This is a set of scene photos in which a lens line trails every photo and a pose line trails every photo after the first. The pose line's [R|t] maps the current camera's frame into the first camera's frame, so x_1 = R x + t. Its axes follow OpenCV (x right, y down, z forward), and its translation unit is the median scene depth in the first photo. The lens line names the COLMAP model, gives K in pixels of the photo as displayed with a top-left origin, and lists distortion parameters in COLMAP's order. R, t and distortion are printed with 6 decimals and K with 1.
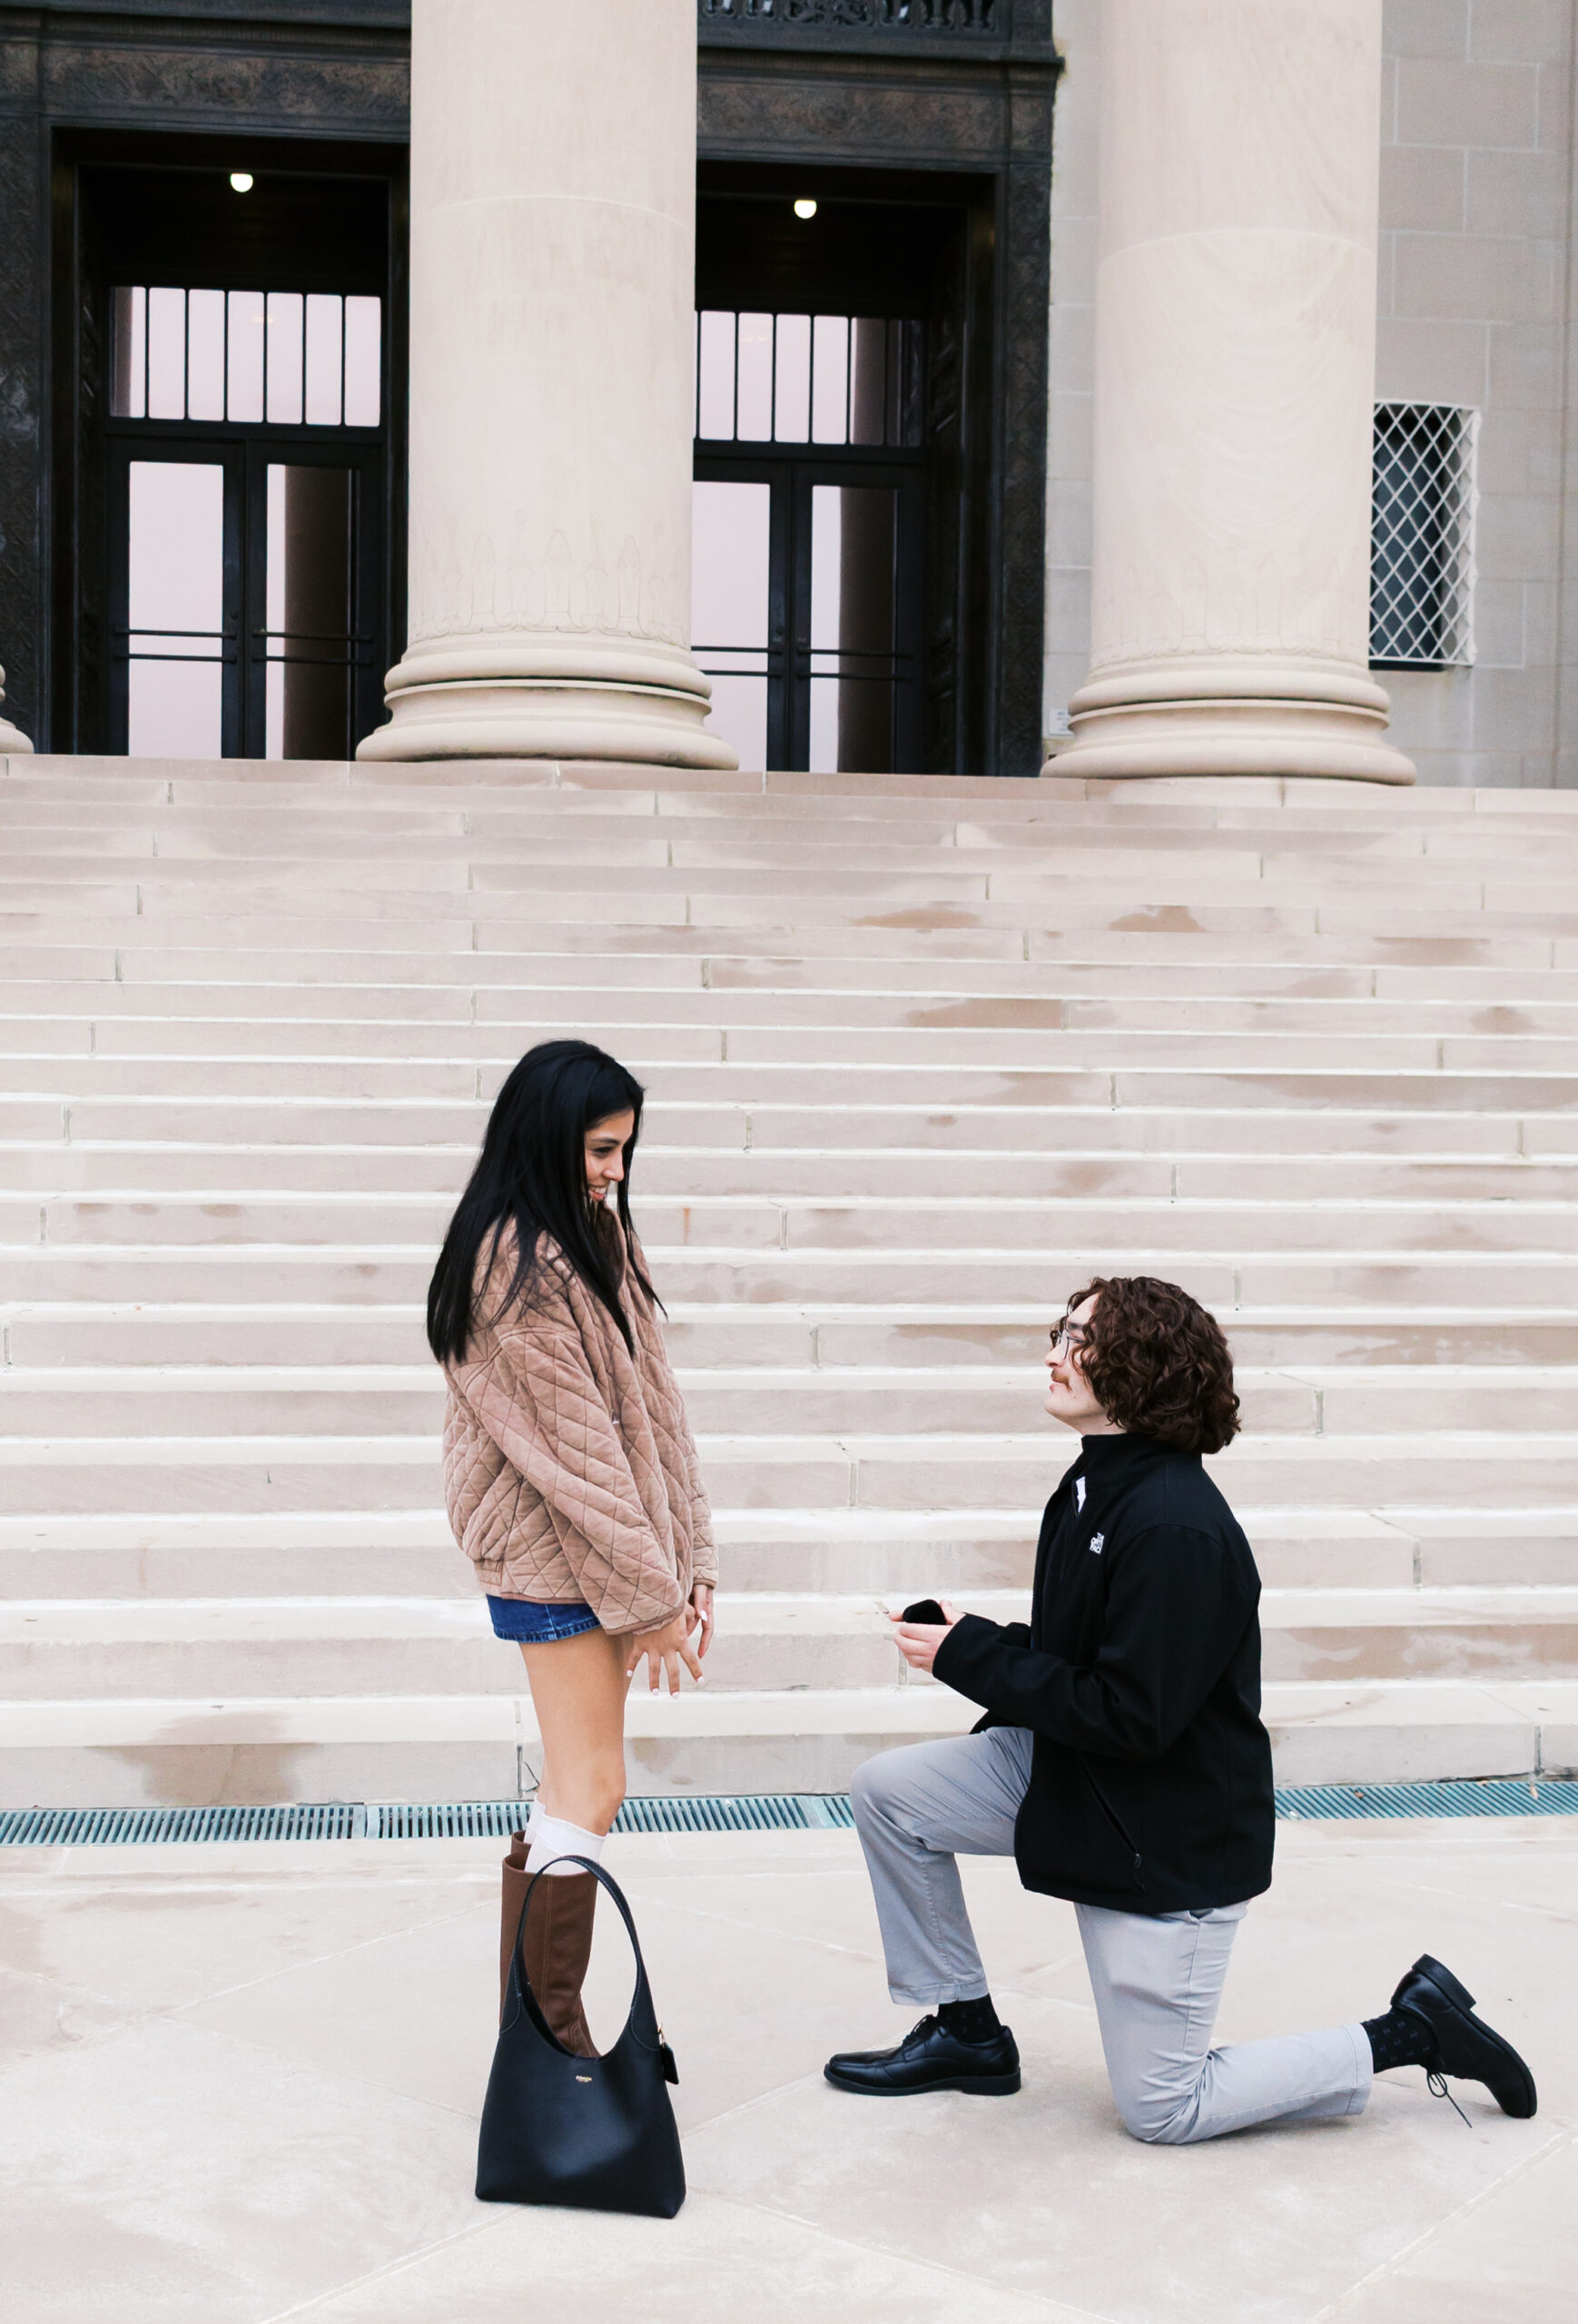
lens RADIAL K [[3017.4, 0, 789.0], [0, 3017.4, 1162.0], [0, 0, 1]] dist [-0.000369, 0.003181]
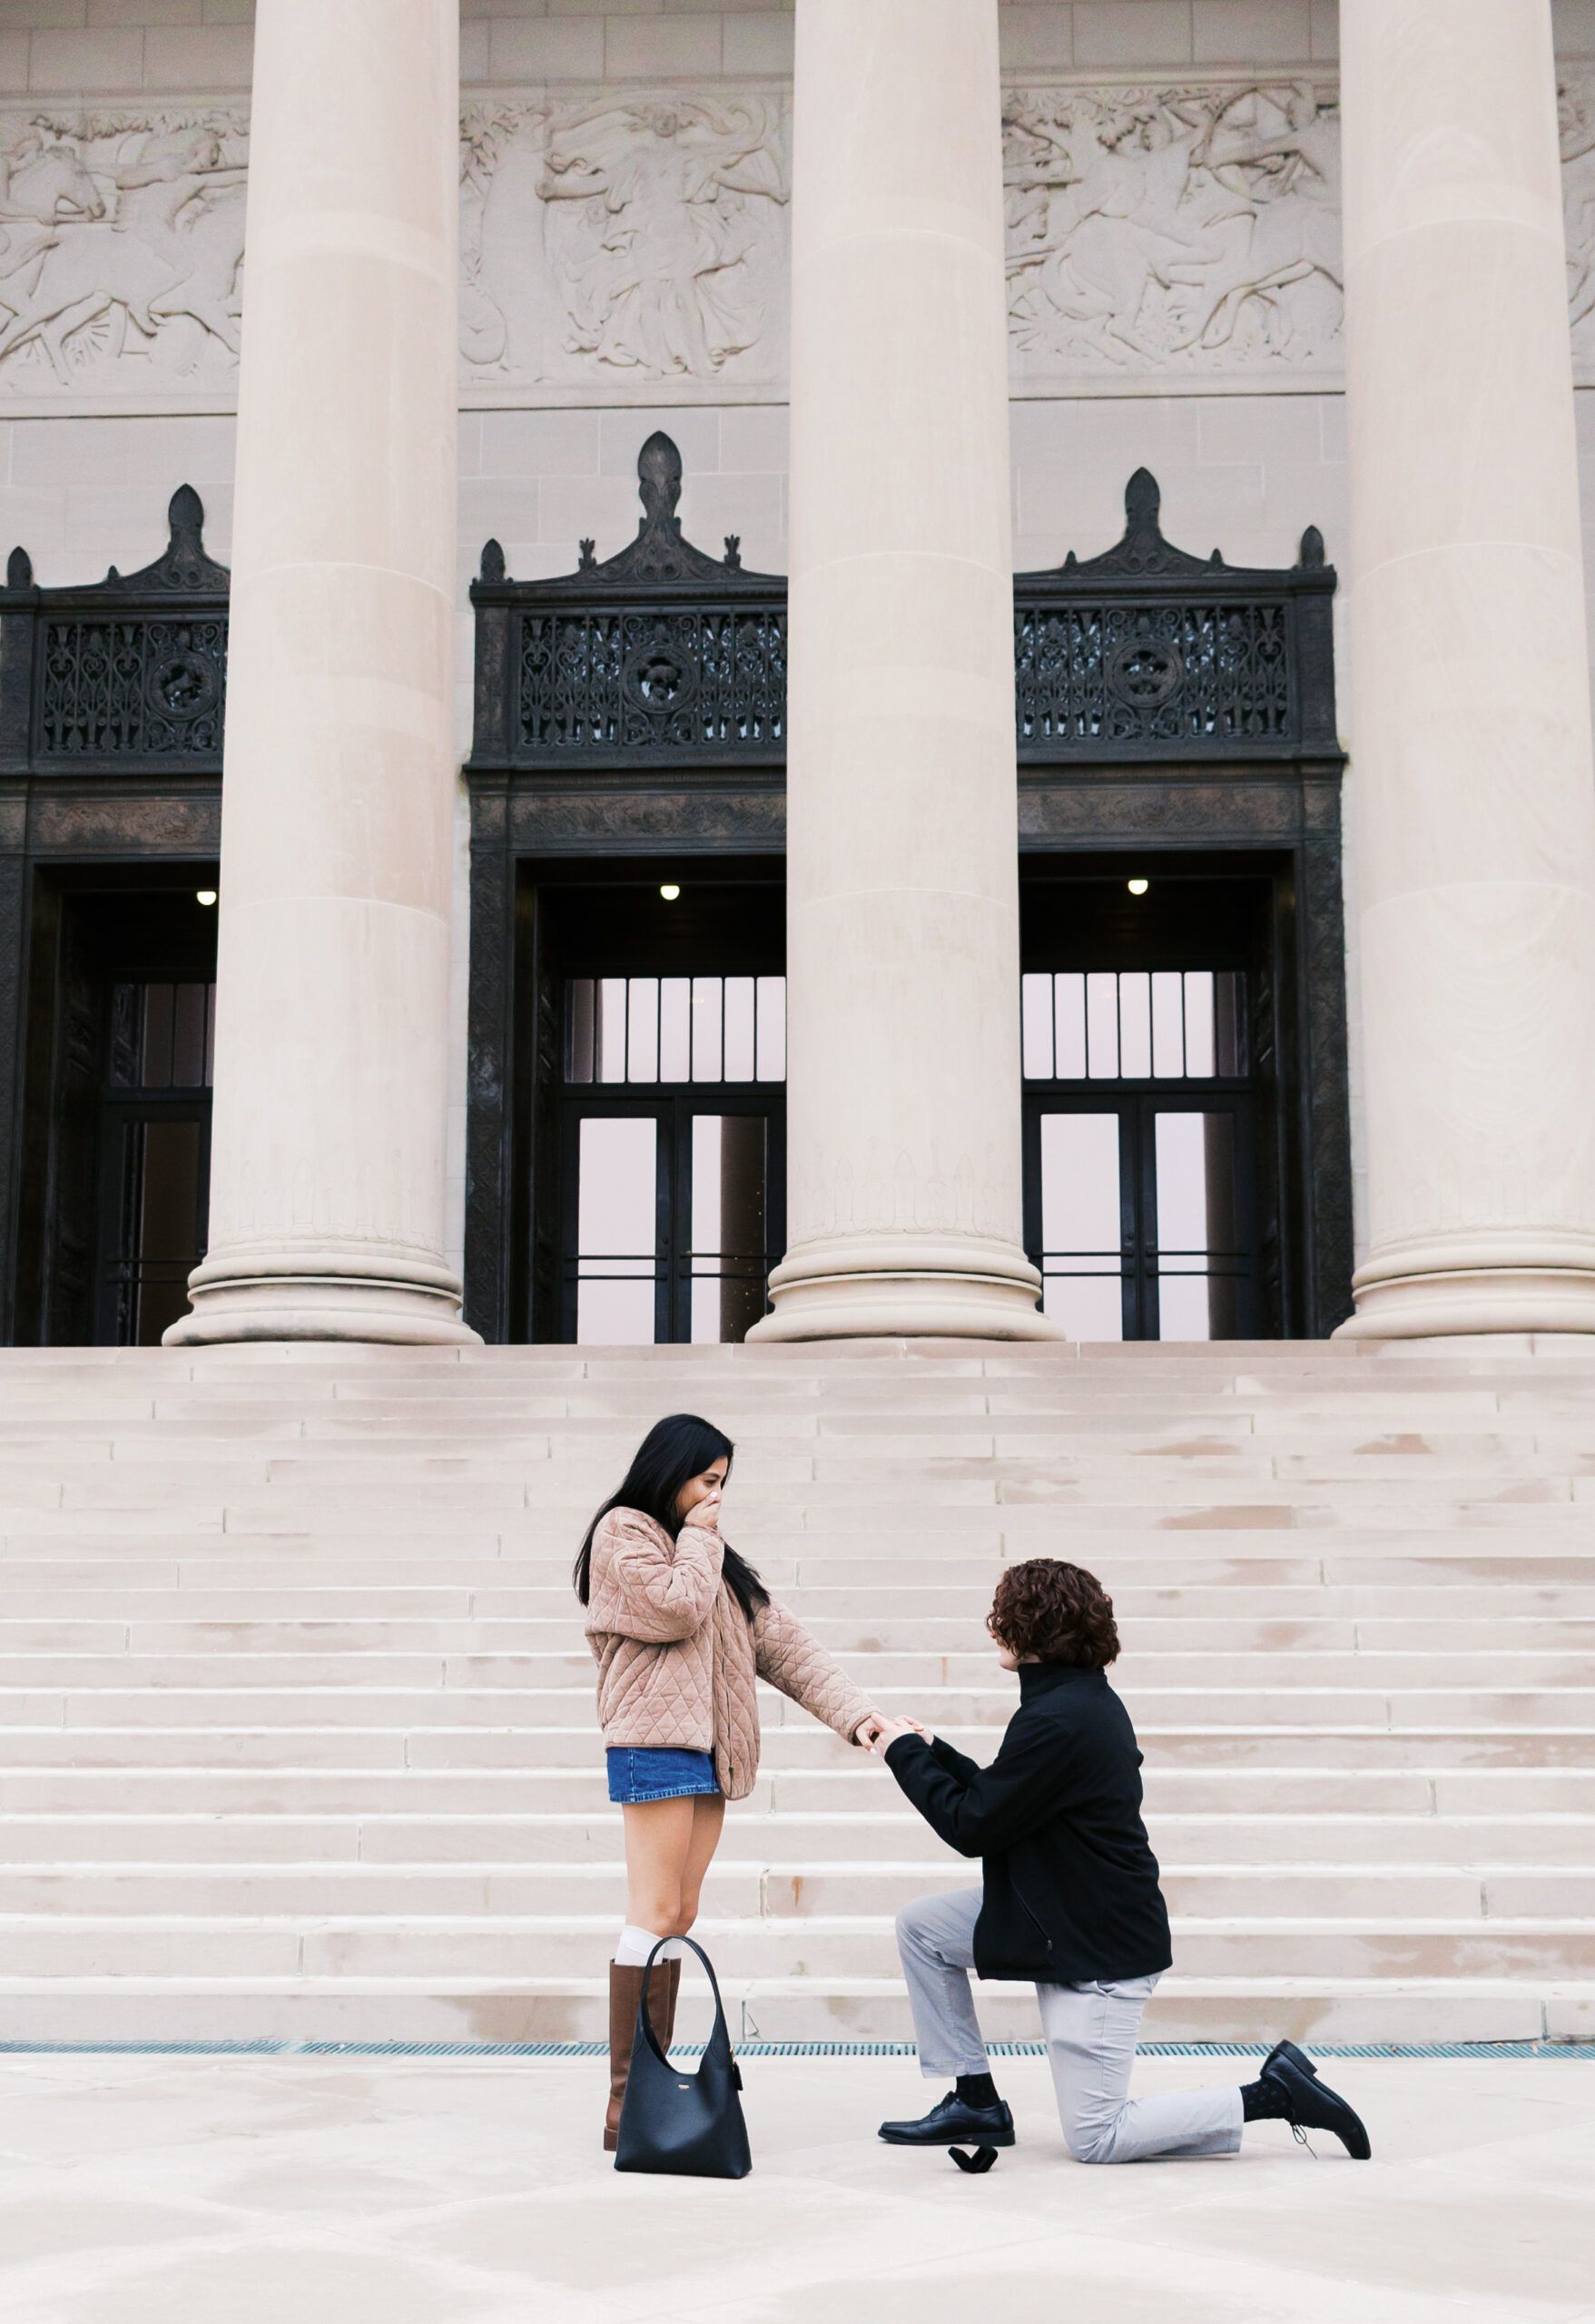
lens RADIAL K [[3007.1, 0, 861.3], [0, 3007.1, 1161.4], [0, 0, 1]] dist [-0.011170, 0.018350]
pose [[0.988270, -0.043665, -0.146345, 0.079798], [0.011031, 0.976161, -0.216765, 0.054658], [0.152321, 0.212608, 0.965192, -0.164950]]
